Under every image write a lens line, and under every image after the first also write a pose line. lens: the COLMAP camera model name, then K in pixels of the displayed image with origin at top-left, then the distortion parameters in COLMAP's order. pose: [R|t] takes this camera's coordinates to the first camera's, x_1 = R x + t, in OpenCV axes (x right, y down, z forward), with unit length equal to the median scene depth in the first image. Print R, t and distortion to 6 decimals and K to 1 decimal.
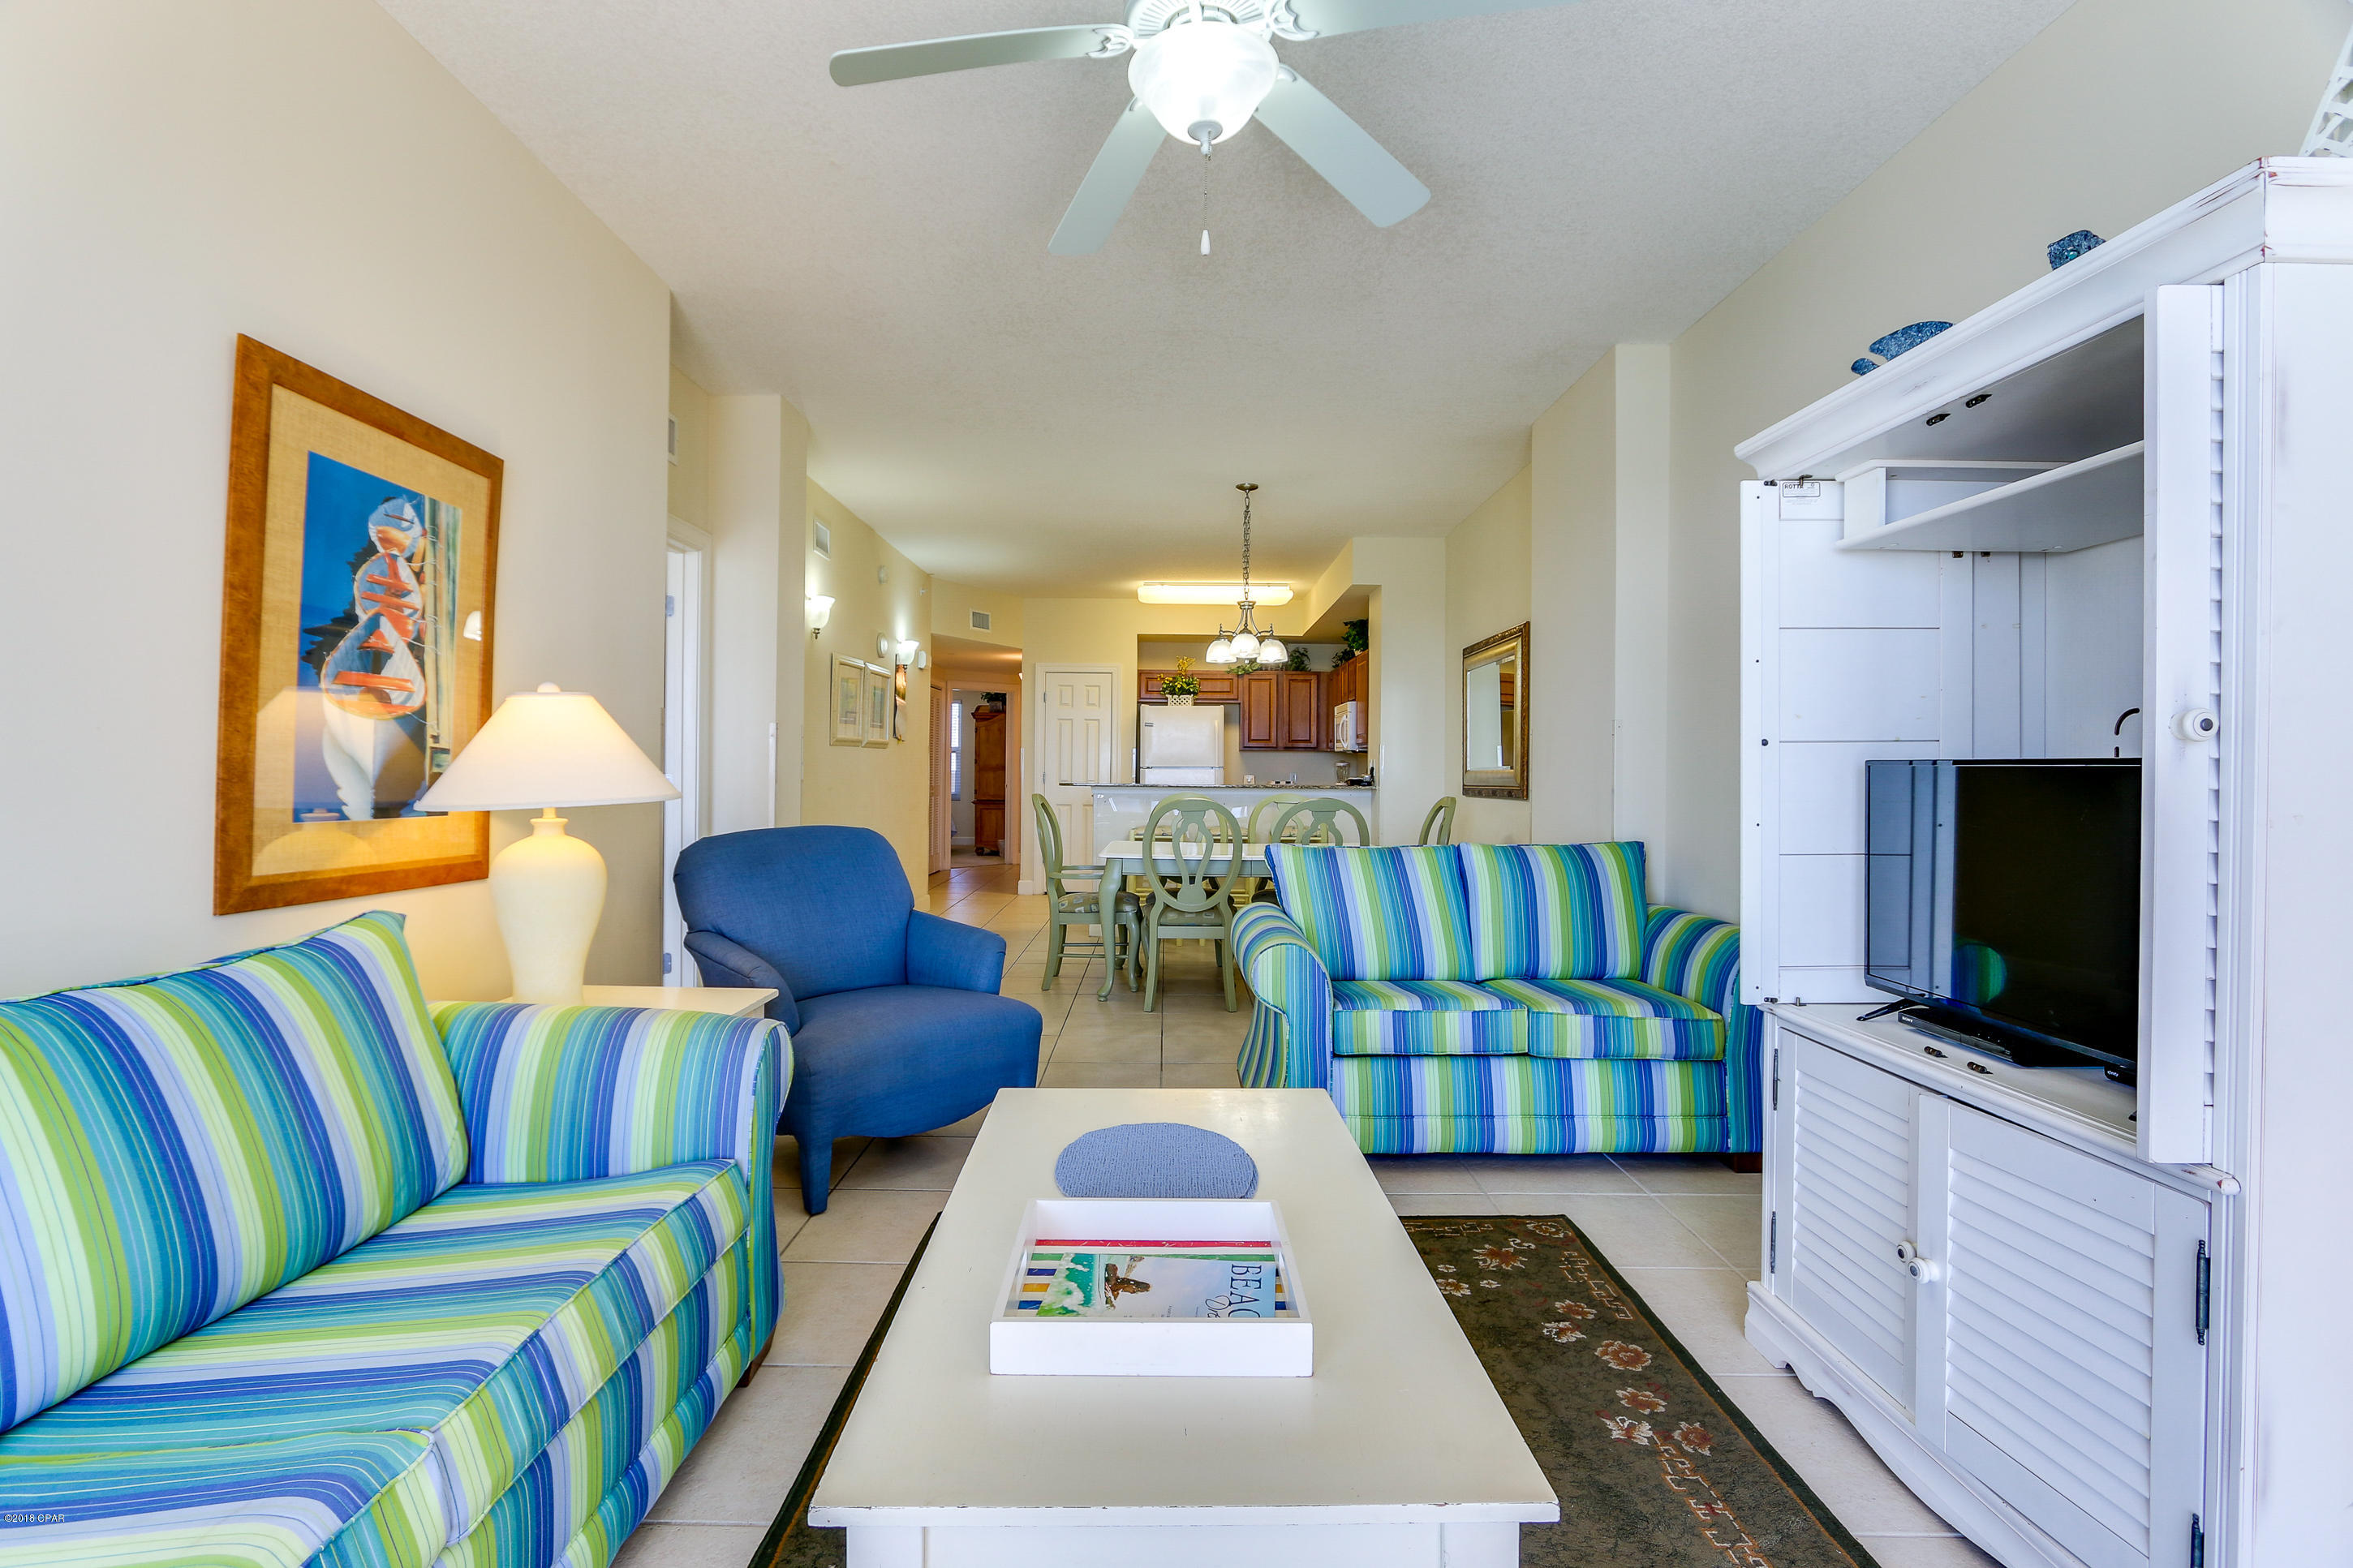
lens RADIAL K [[1099.8, 0, 1185.6], [0, 1099.8, 767.1], [0, 0, 1]] dist [-0.003137, -0.000103]
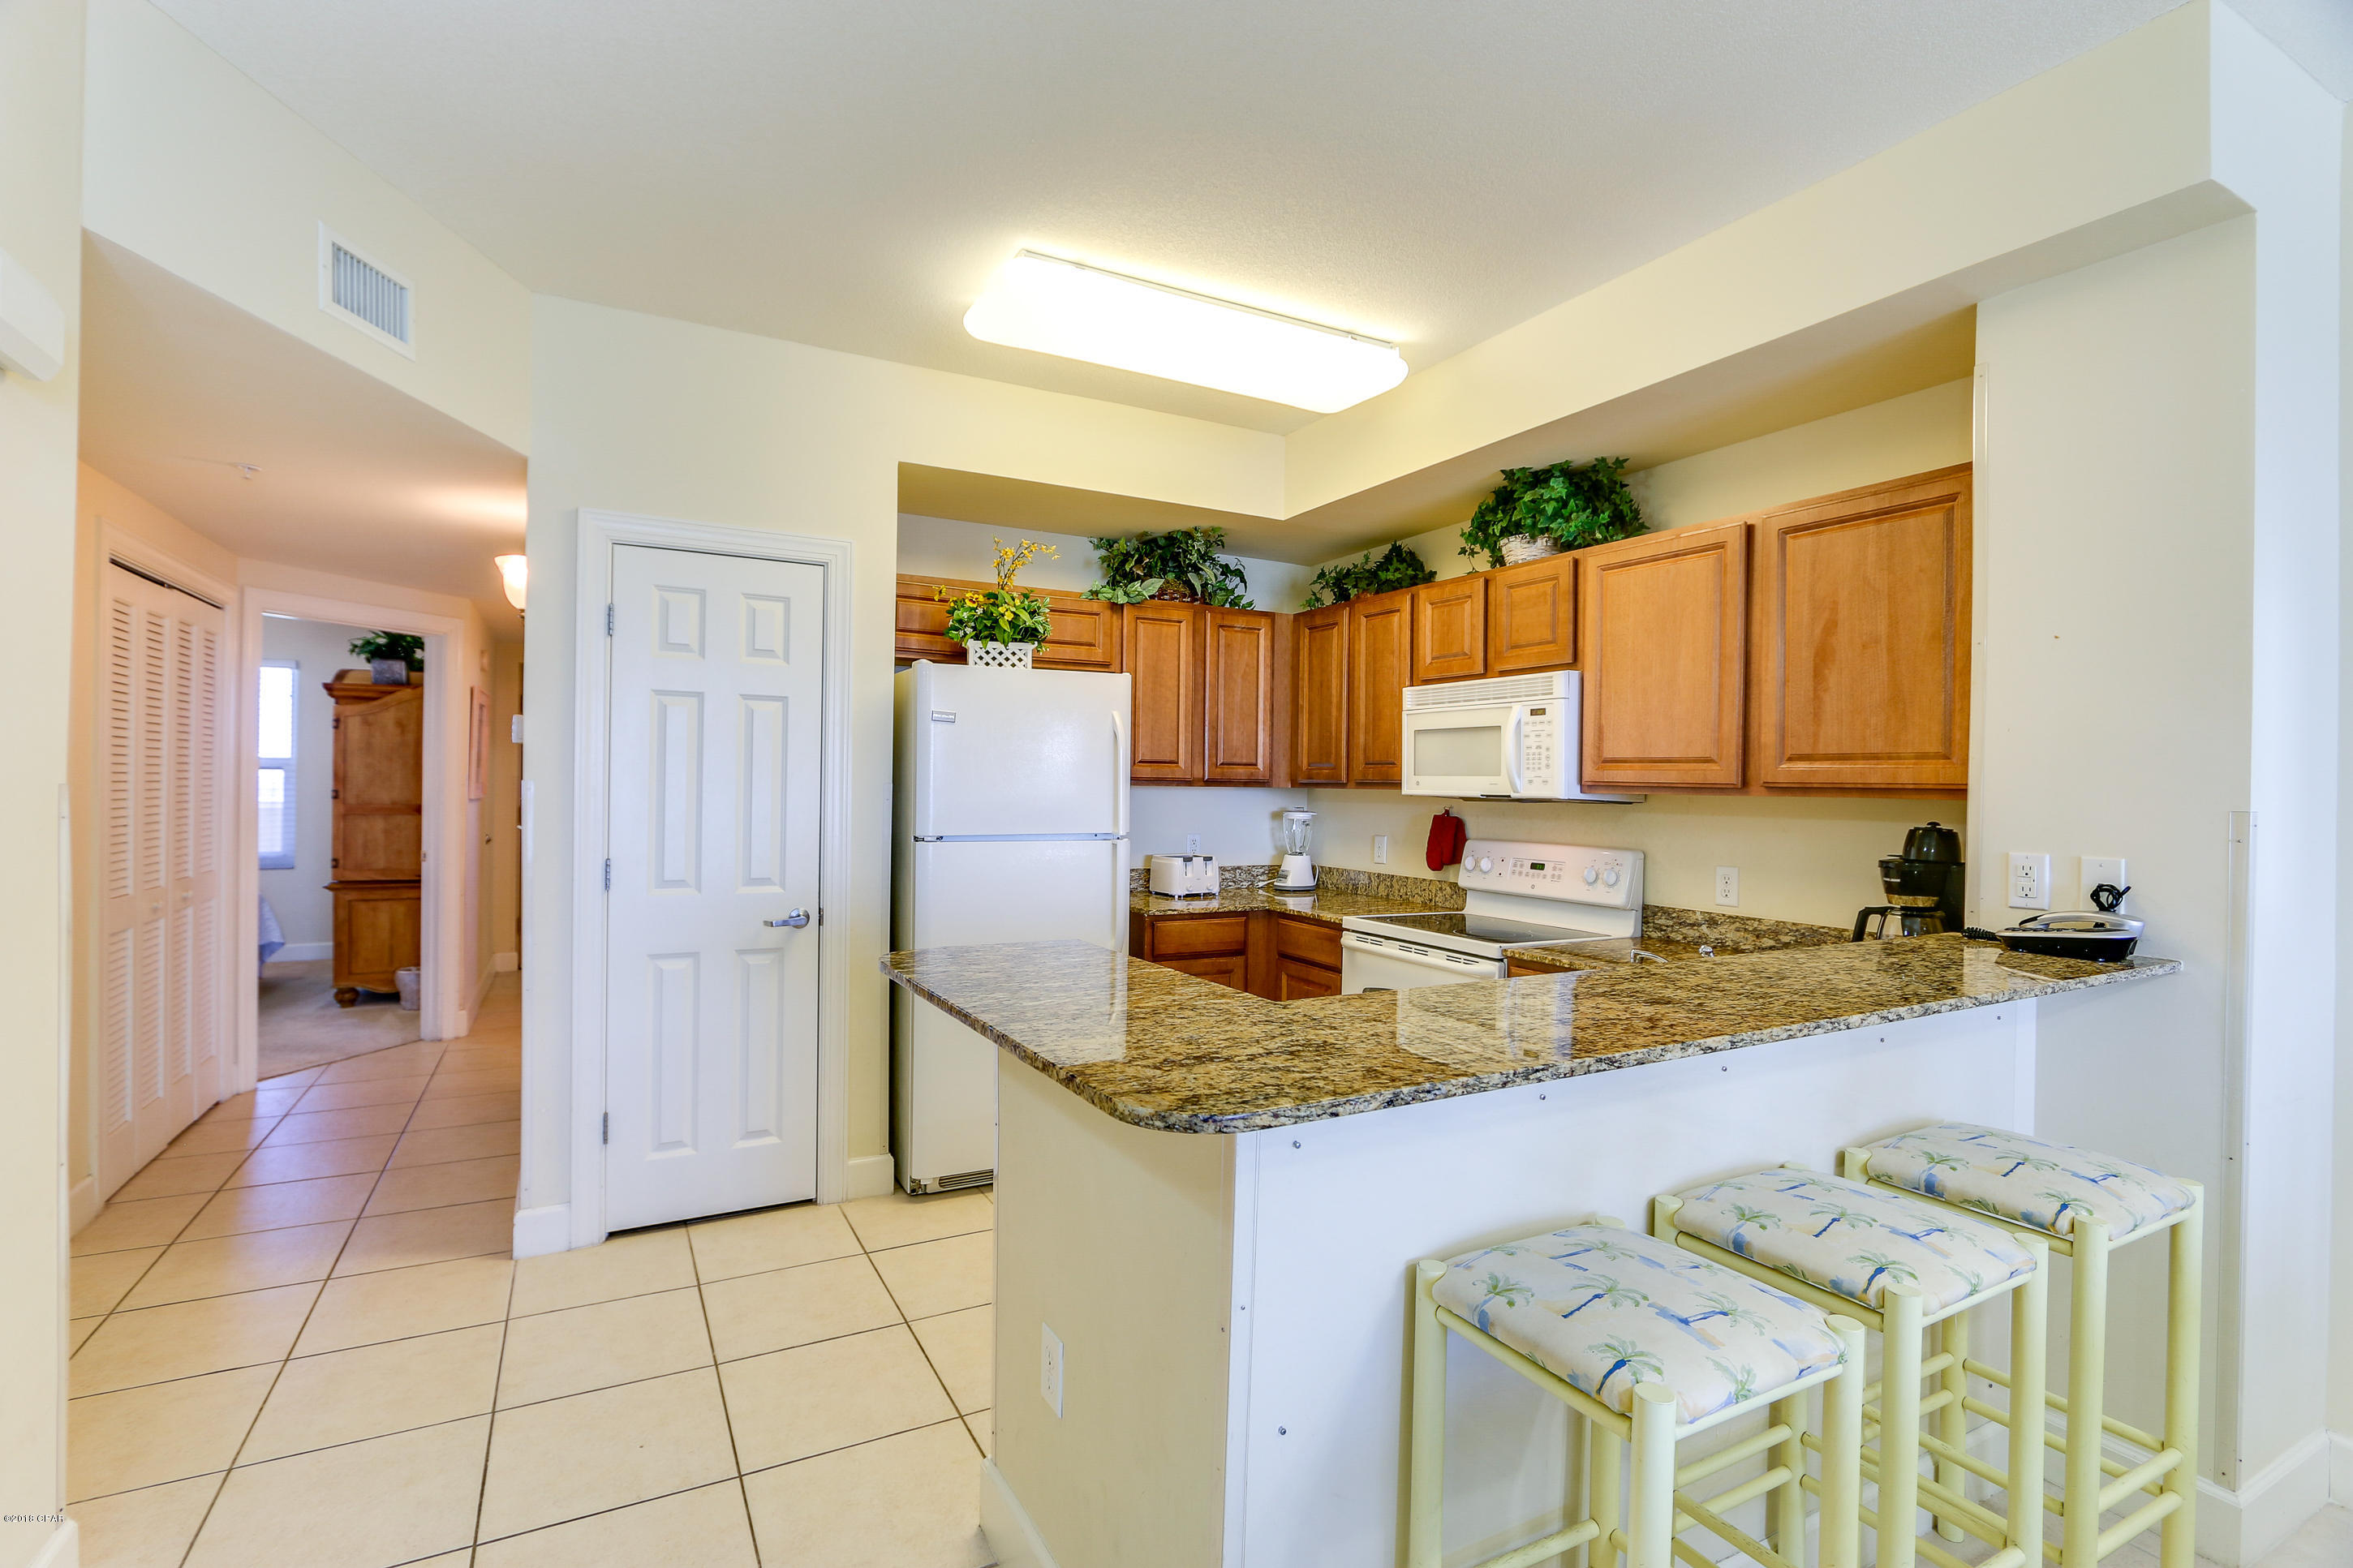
lens RADIAL K [[1099.8, 0, 1175.2], [0, 1099.8, 795.2], [0, 0, 1]] dist [-0.003137, -0.000103]
pose [[0.892109, -0.001120, 0.451819, -0.124680], [-0.005837, 0.999885, 0.014002, -0.018381], [-0.451782, -0.015129, 0.892000, 0.636426]]
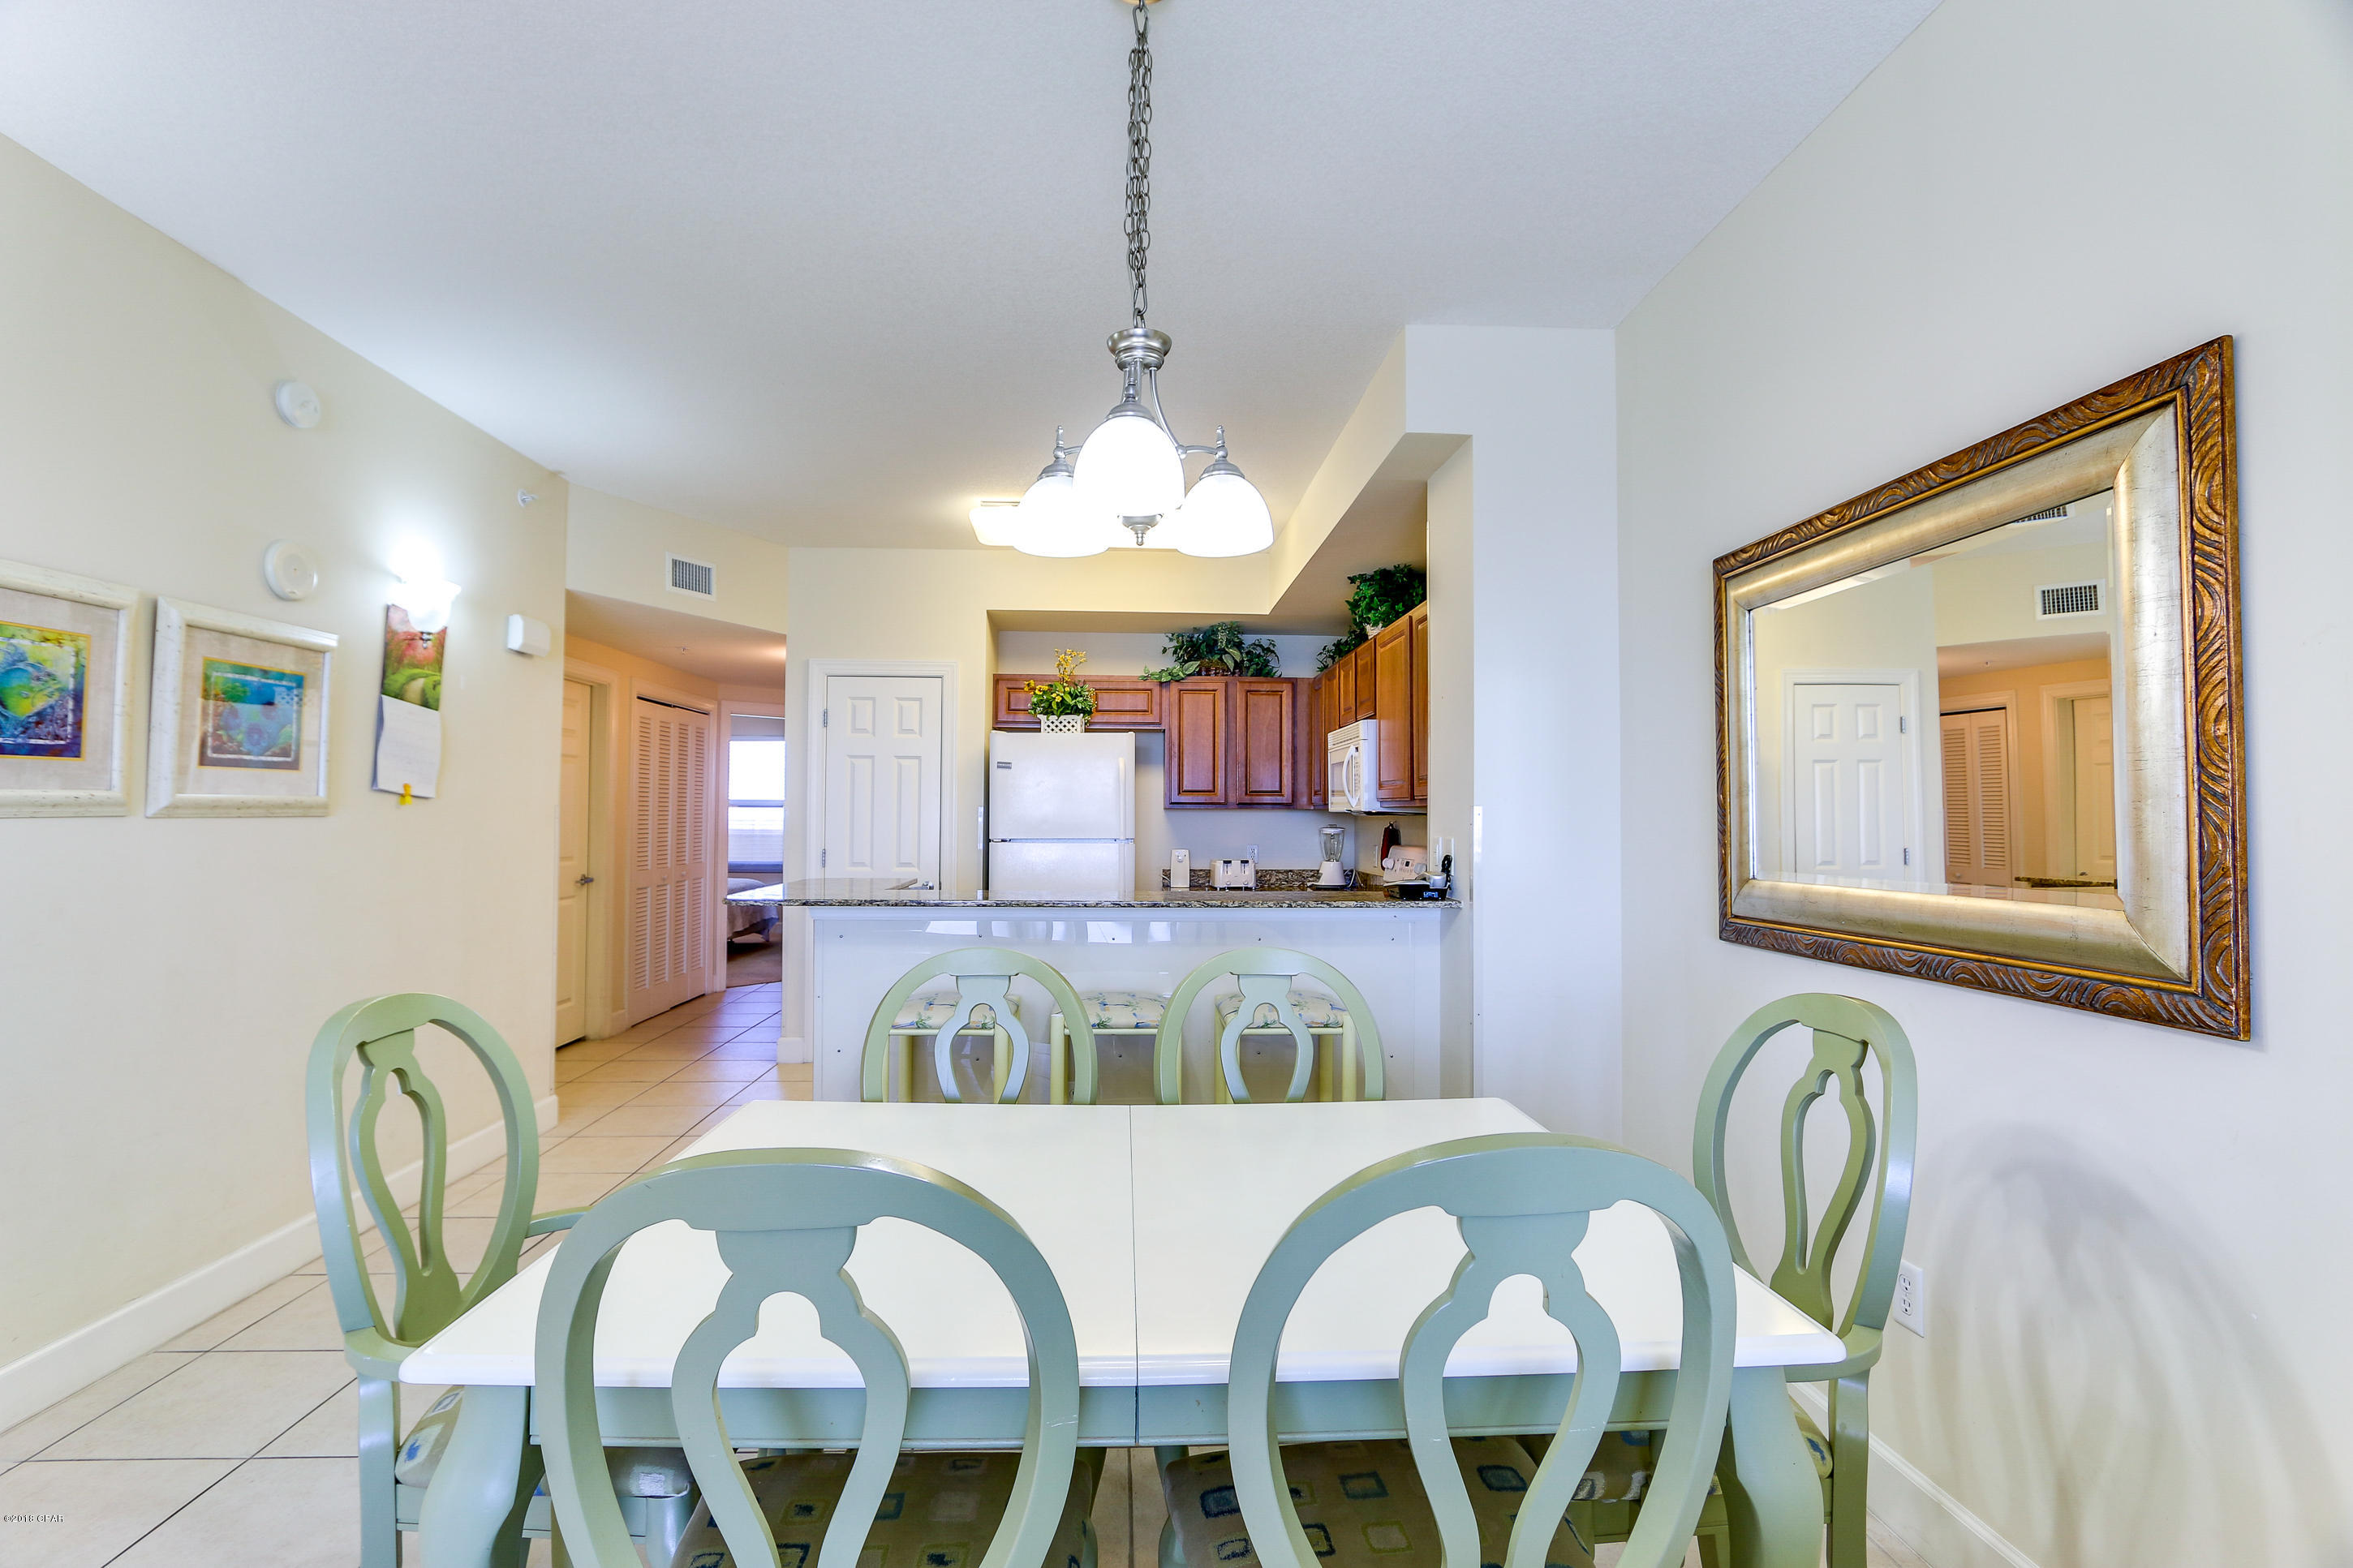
lens RADIAL K [[1099.8, 0, 1167.7], [0, 1099.8, 782.2], [0, 0, 1]] dist [-0.003137, -0.000103]
pose [[0.999432, -0.001765, 0.033666, 0.031951], [0.002774, 0.999547, -0.029957, -0.012063], [-0.033598, 0.030034, 0.998984, 0.413232]]
